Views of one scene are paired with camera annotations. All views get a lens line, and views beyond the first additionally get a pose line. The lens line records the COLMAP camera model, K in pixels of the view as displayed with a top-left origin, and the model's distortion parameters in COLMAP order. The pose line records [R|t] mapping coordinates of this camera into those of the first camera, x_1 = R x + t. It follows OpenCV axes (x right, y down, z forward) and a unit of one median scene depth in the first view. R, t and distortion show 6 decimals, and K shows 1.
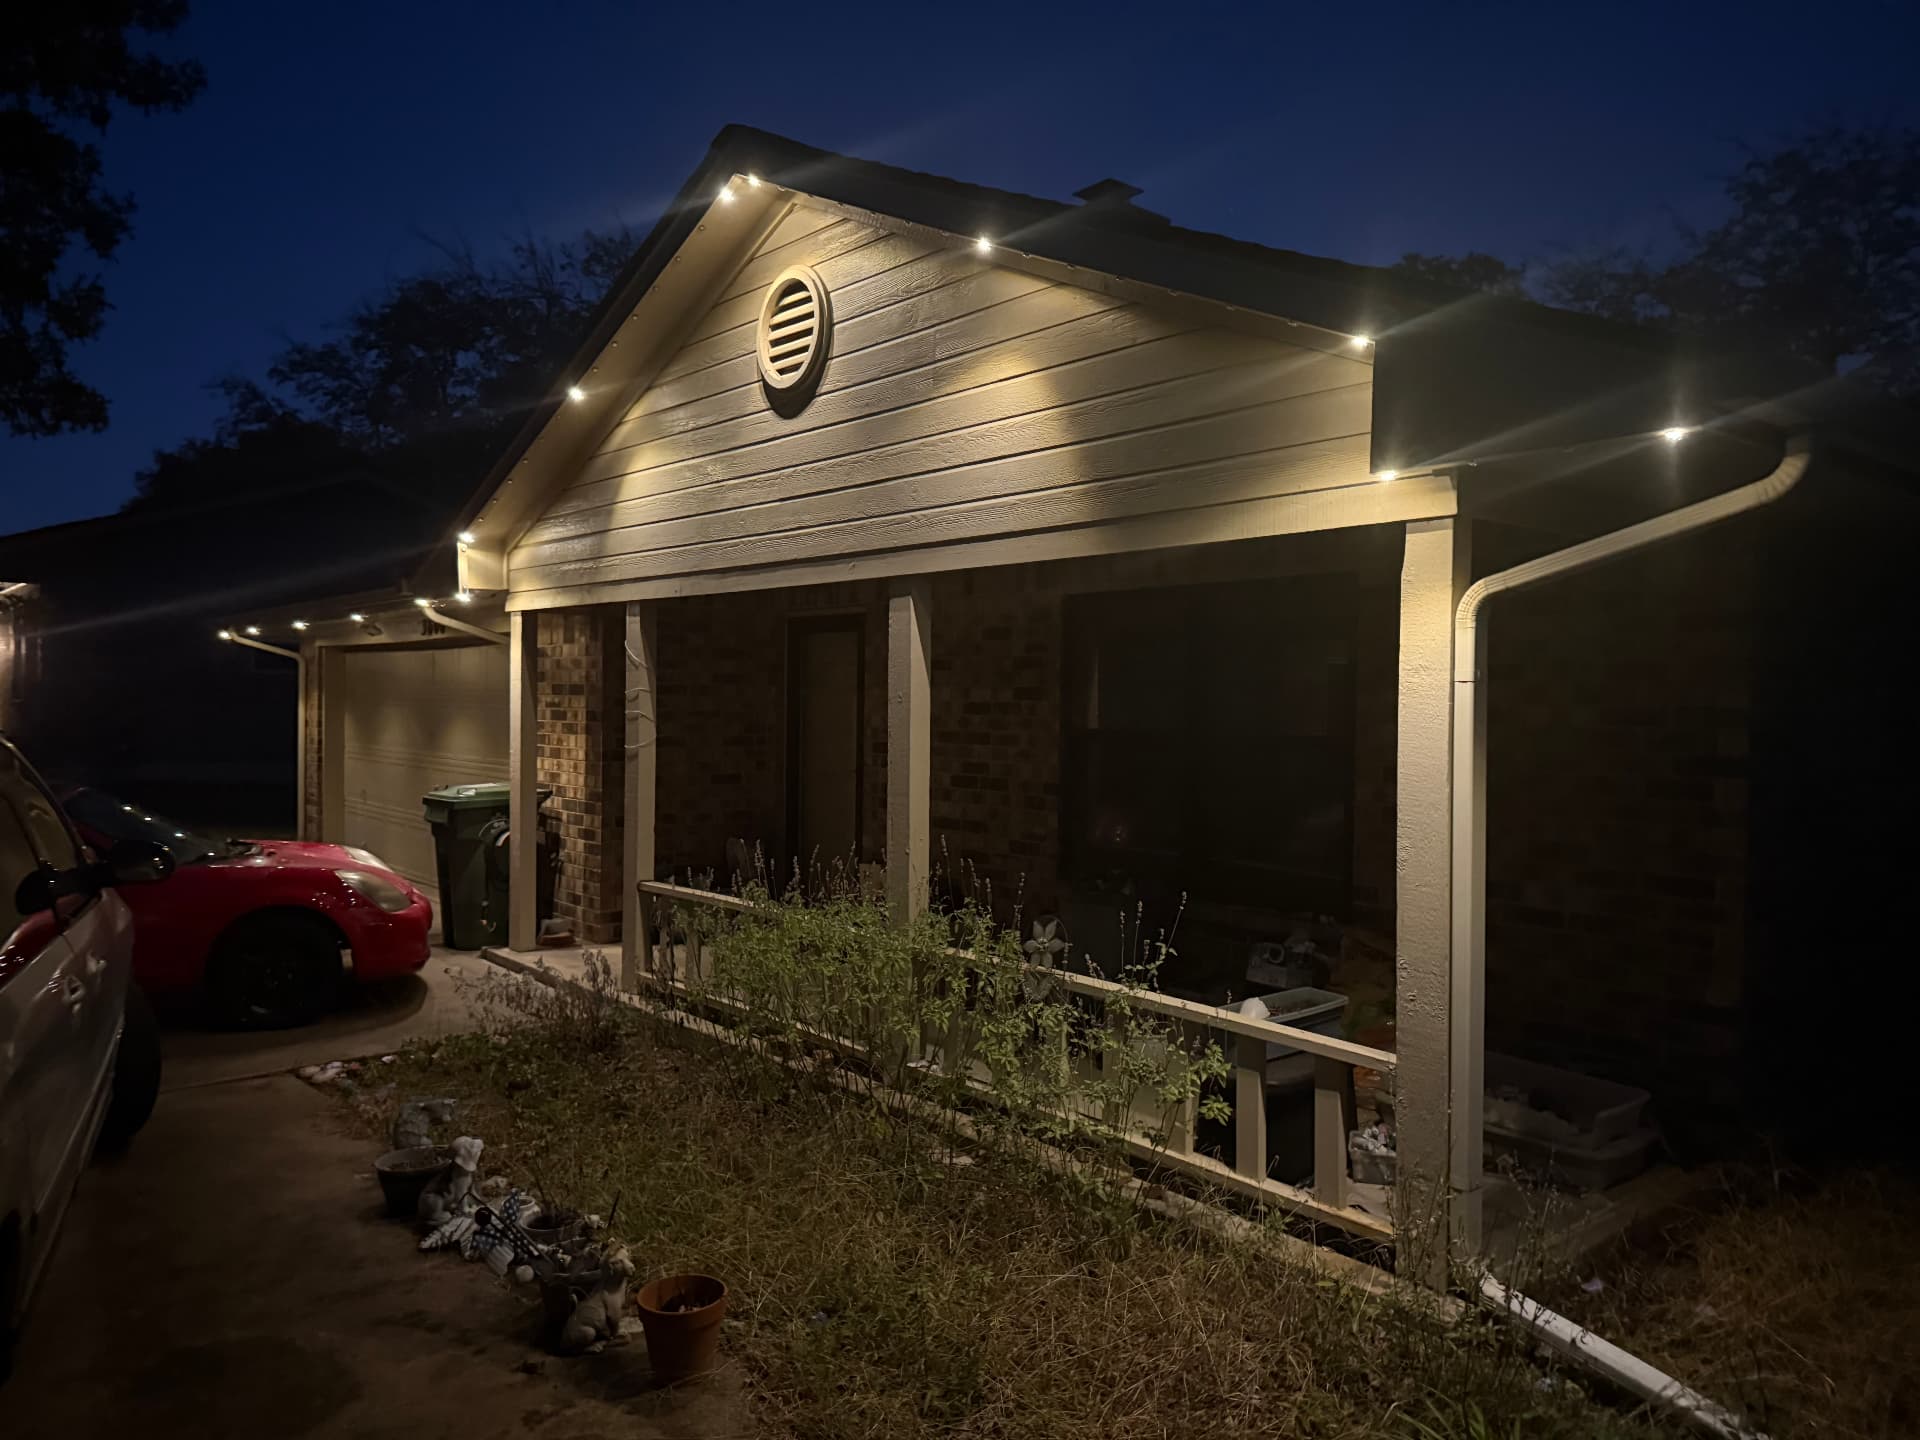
lens RADIAL K [[1326.2, 0, 960.0], [0, 1326.2, 720.0], [0, 0, 1]] dist [0.035447, -0.058782]
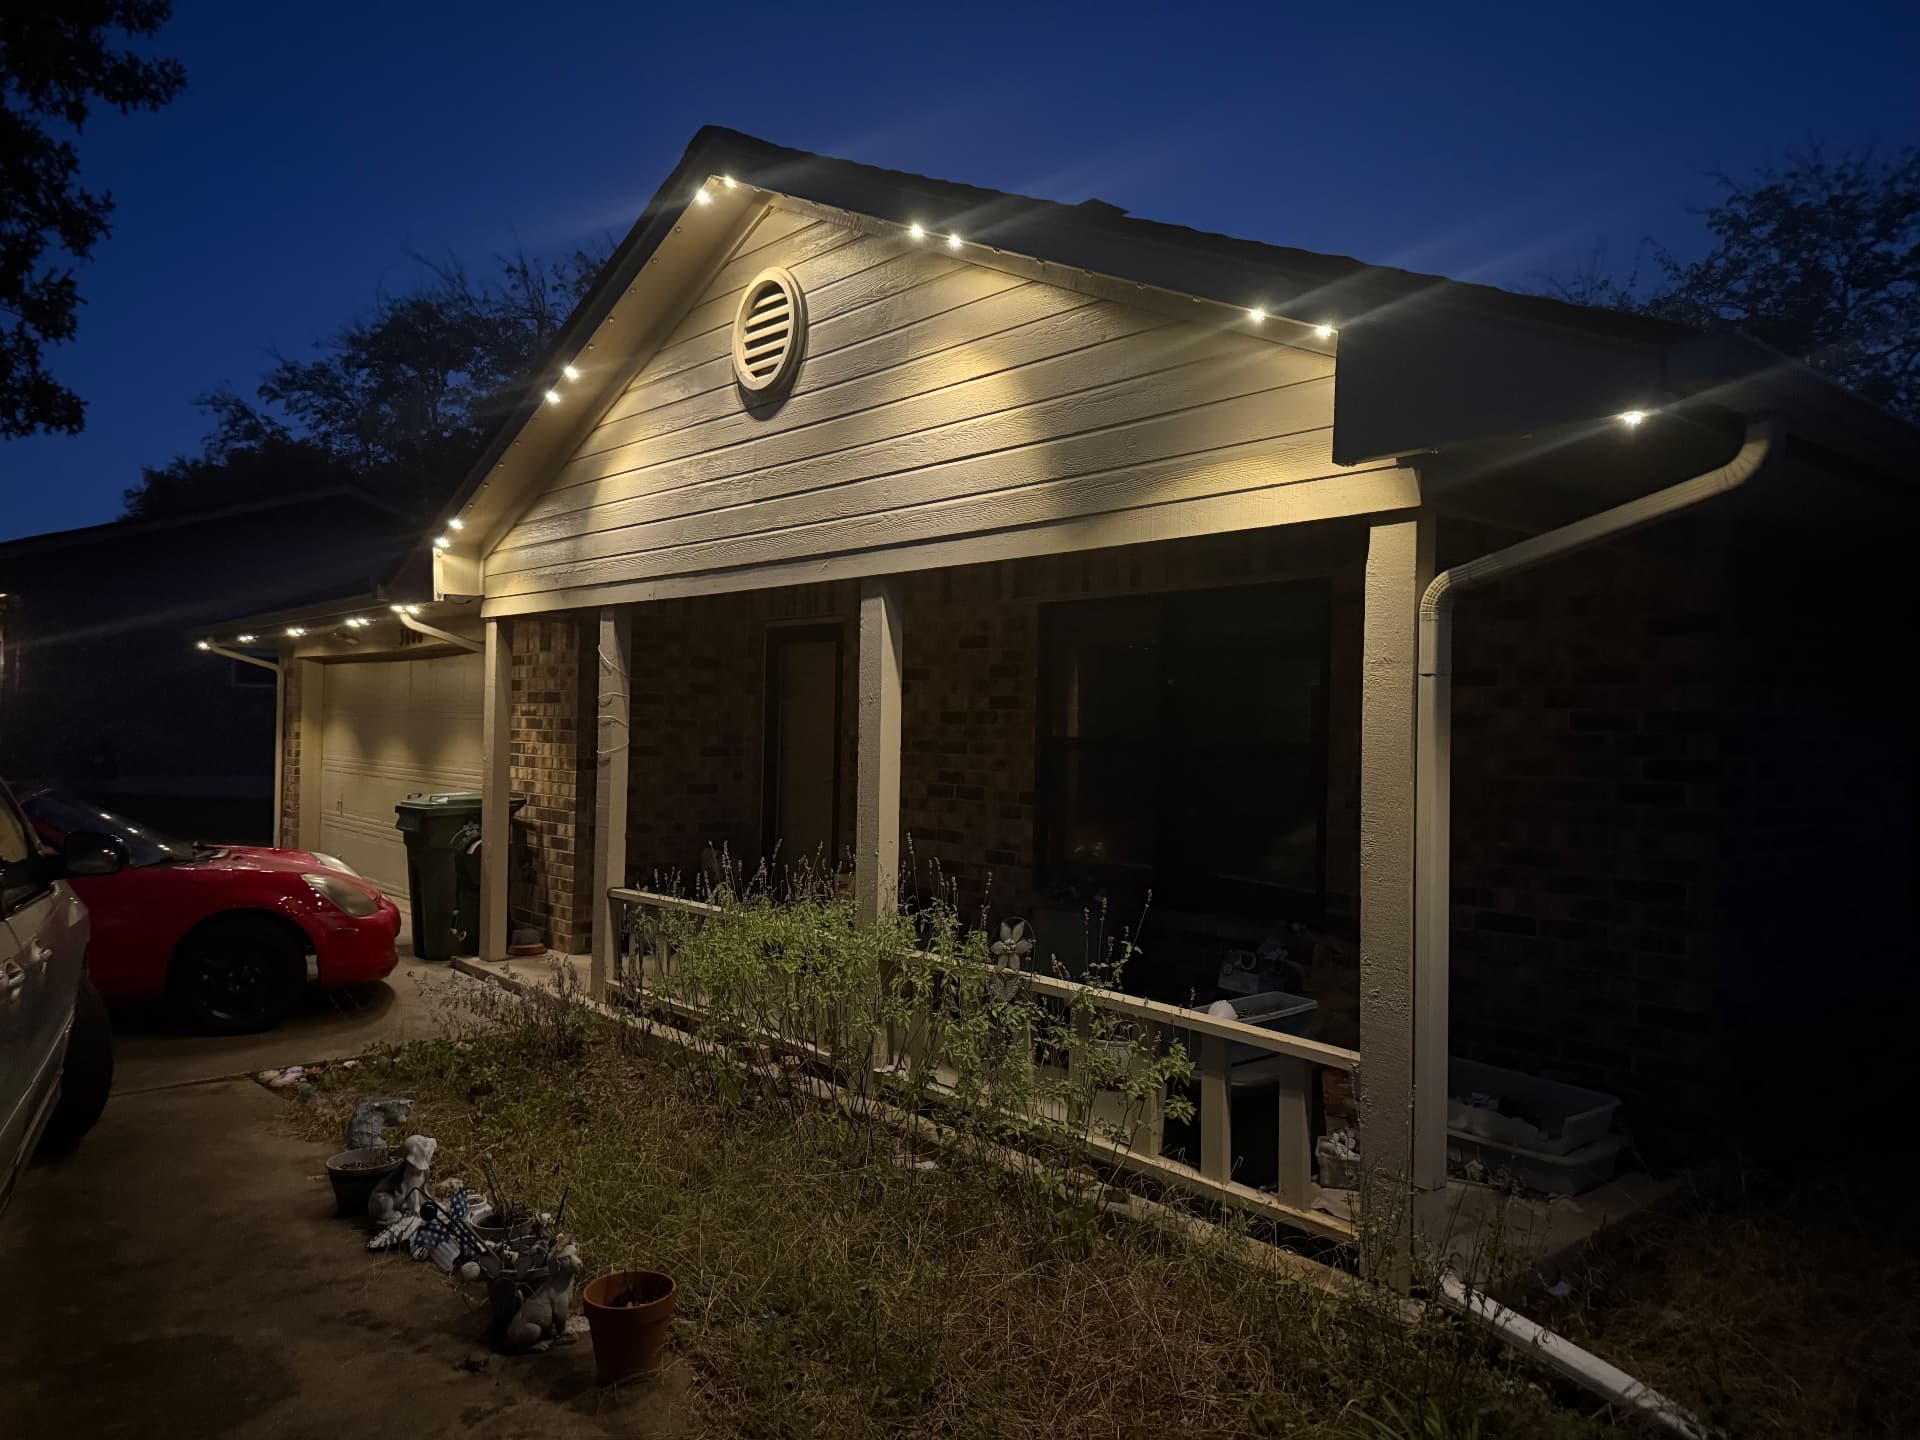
lens RADIAL K [[1326.2, 0, 960.0], [0, 1326.2, 720.0], [0, 0, 1]] dist [0.035447, -0.058782]
pose [[0.999928, 0.008328, 0.008665, 0.012801], [-0.008165, 0.999790, -0.018776, 0.016392], [-0.008820, 0.018704, 0.999786, 0.006472]]
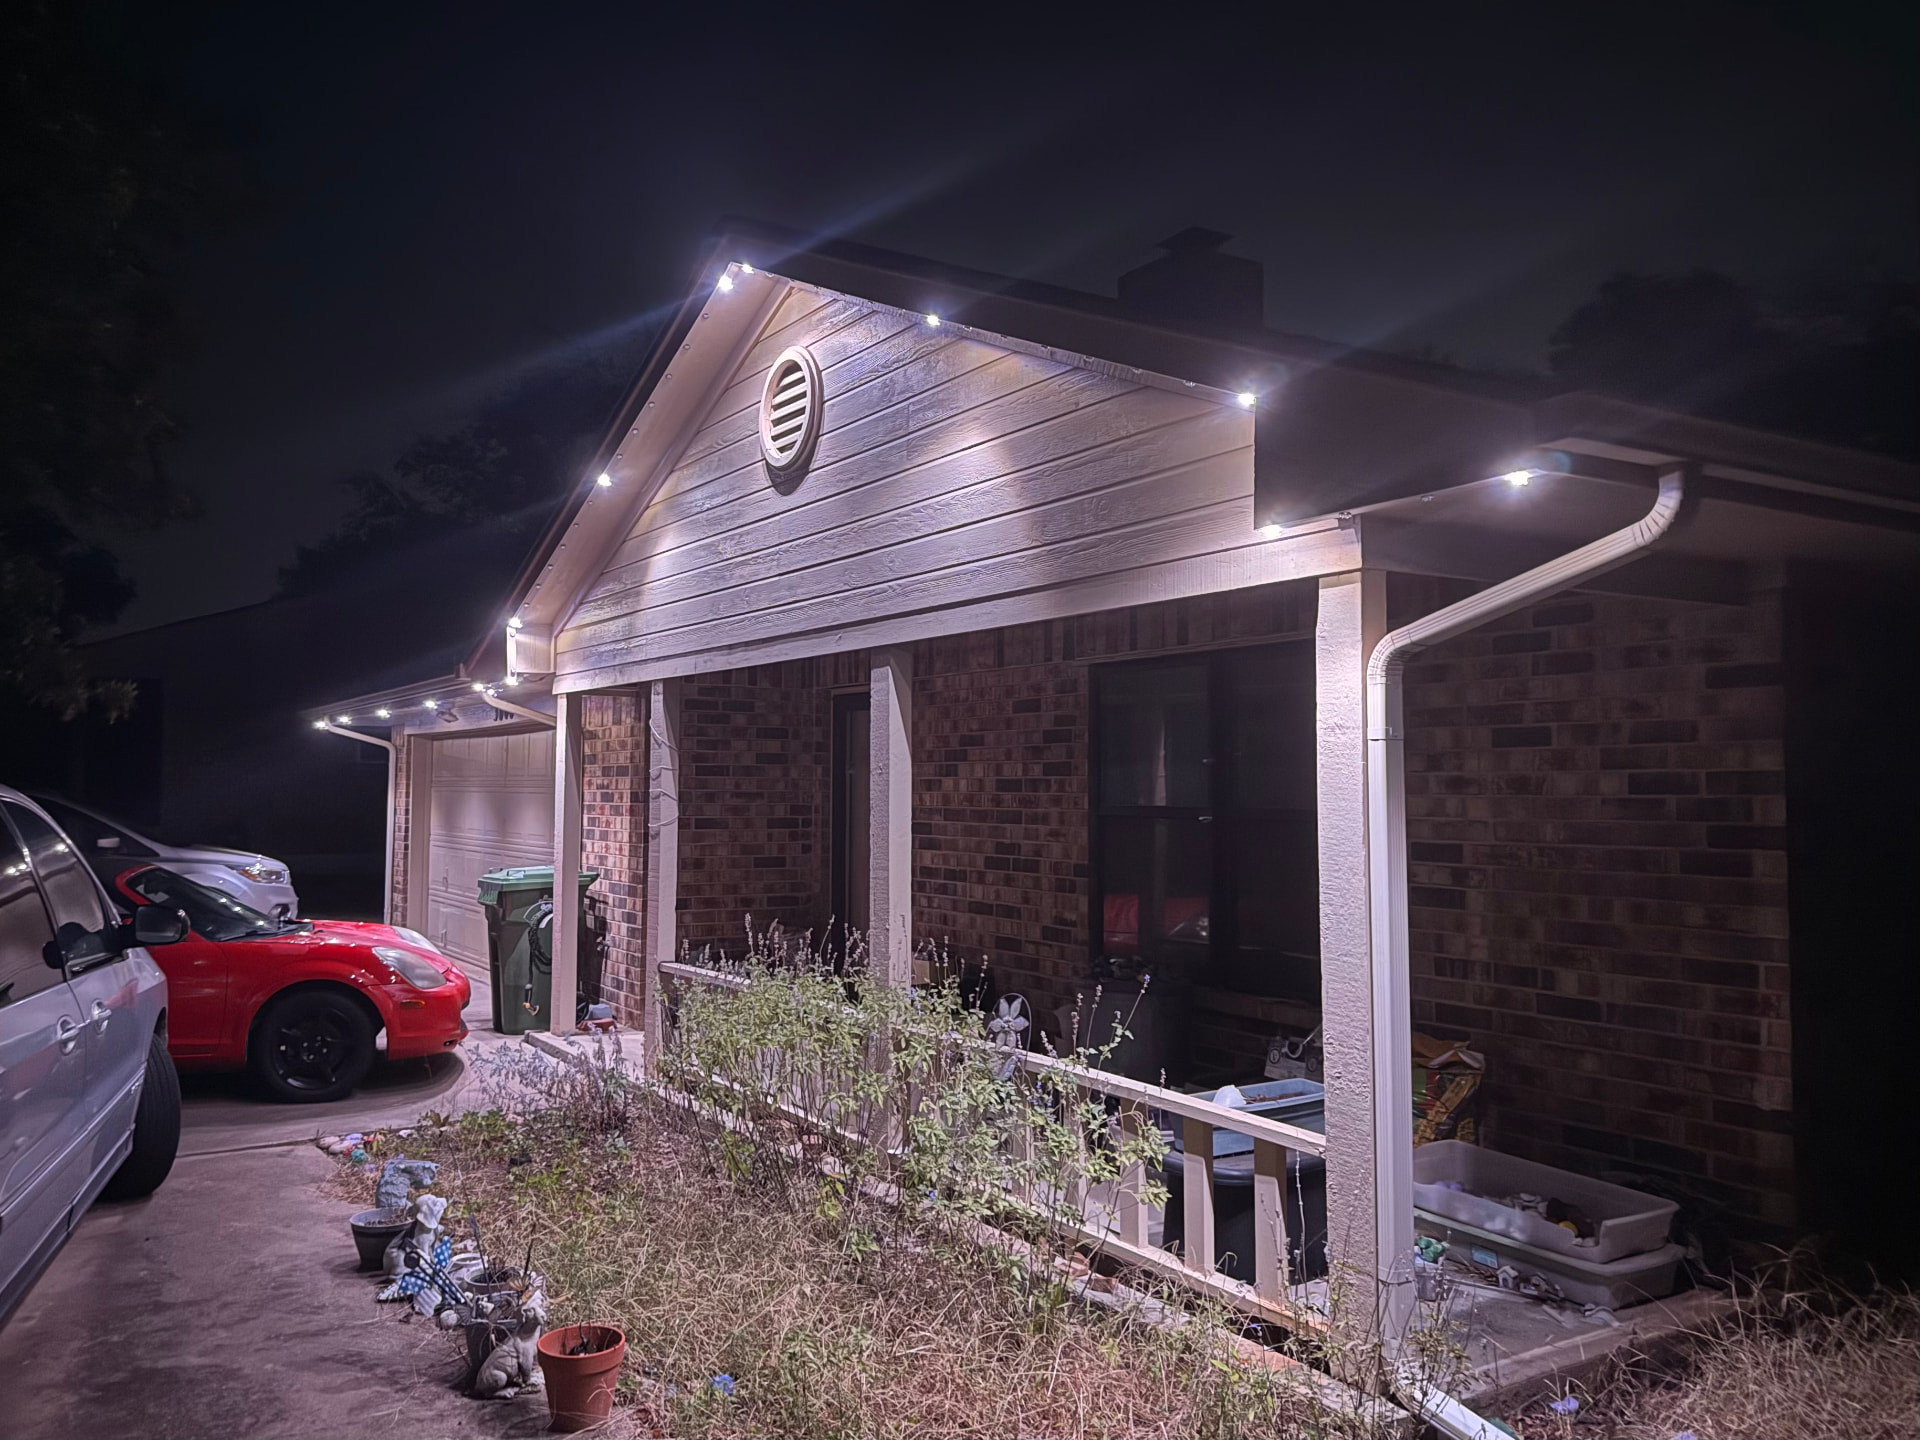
lens RADIAL K [[1443.9, 0, 851.5], [0, 1443.9, 704.0], [0, 0, 1]] dist [0.090710, -0.160682]
pose [[0.984475, -0.015590, -0.174829, 0.116194], [0.002477, 0.997182, -0.074977, 0.014314], [0.175505, 0.073380, 0.981740, -0.061716]]
